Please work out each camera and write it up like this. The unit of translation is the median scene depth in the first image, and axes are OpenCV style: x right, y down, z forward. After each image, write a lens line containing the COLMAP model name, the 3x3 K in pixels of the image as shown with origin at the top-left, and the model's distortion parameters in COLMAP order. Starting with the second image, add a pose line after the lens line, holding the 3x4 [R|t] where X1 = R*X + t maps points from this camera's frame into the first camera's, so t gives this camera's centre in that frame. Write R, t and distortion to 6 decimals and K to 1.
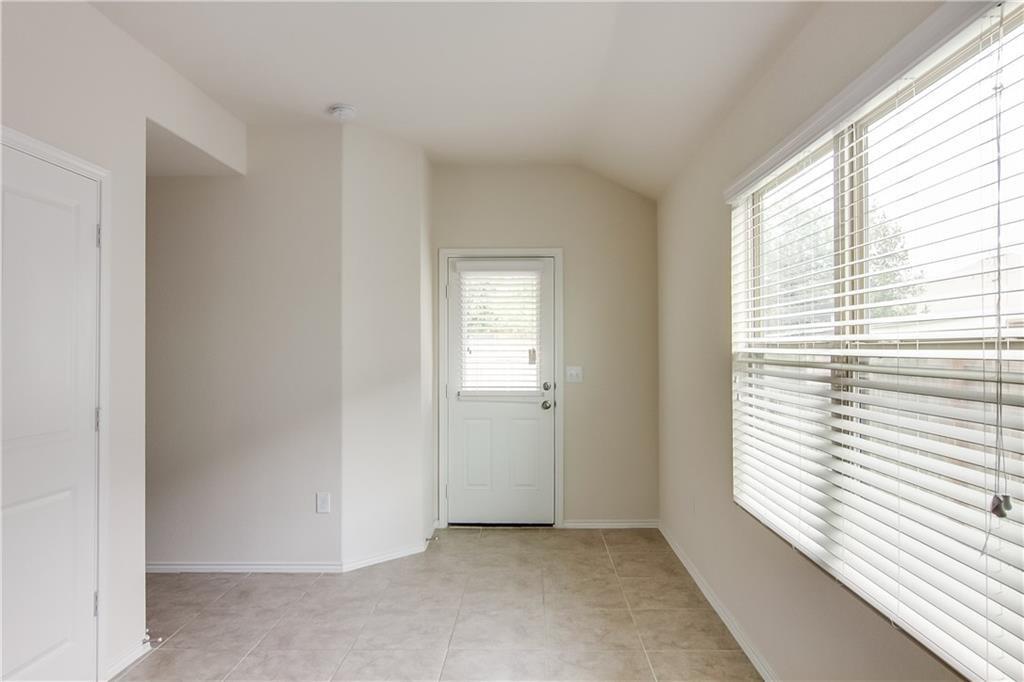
lens RADIAL K [[650.6, 0, 523.6], [0, 650.6, 341.4], [0, 0, 1]] dist [0.000249, -0.001947]
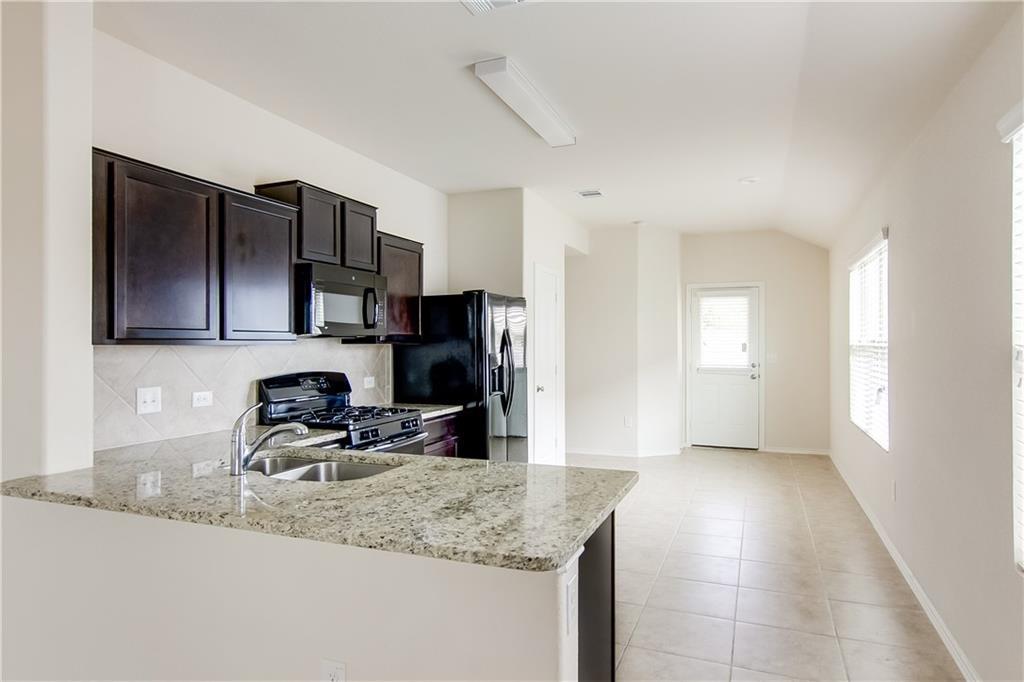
lens RADIAL K [[598.6, 0, 512.0], [0, 598.6, 341.0], [0, 0, 1]] dist [-0.002694, 0.000569]
pose [[0.931577, 0.001252, -0.363542, 0.016310], [0.002010, 0.999961, 0.008595, -0.007766], [0.363538, -0.008737, 0.931538, -0.651441]]
